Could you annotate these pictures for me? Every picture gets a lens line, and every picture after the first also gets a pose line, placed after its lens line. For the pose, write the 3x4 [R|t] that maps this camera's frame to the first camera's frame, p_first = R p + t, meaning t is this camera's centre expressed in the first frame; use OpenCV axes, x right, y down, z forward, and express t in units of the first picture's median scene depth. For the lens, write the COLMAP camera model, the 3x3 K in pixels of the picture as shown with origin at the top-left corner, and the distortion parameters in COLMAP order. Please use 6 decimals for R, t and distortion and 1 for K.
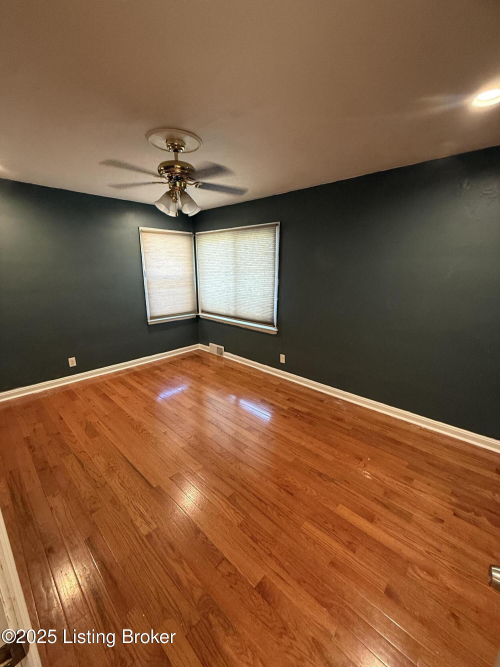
lens RADIAL K [[266.6, 0, 251.5], [0, 266.6, 330.1], [0, 0, 1]] dist [0.003339, -0.000115]
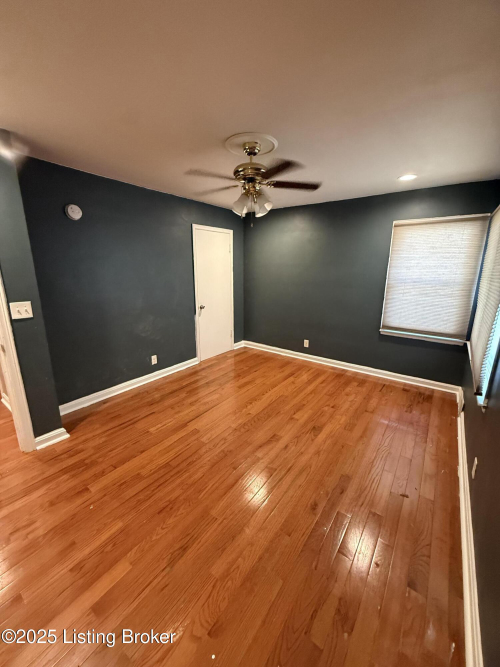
lens RADIAL K [[266.6, 0, 248.6], [0, 266.6, 330.7], [0, 0, 1]] dist [0.003339, -0.000115]
pose [[0.111969, 0.231414, -0.966390, 0.531992], [-0.239602, 0.950100, 0.199752, -0.132598], [0.964393, 0.209183, 0.161829, 0.585196]]
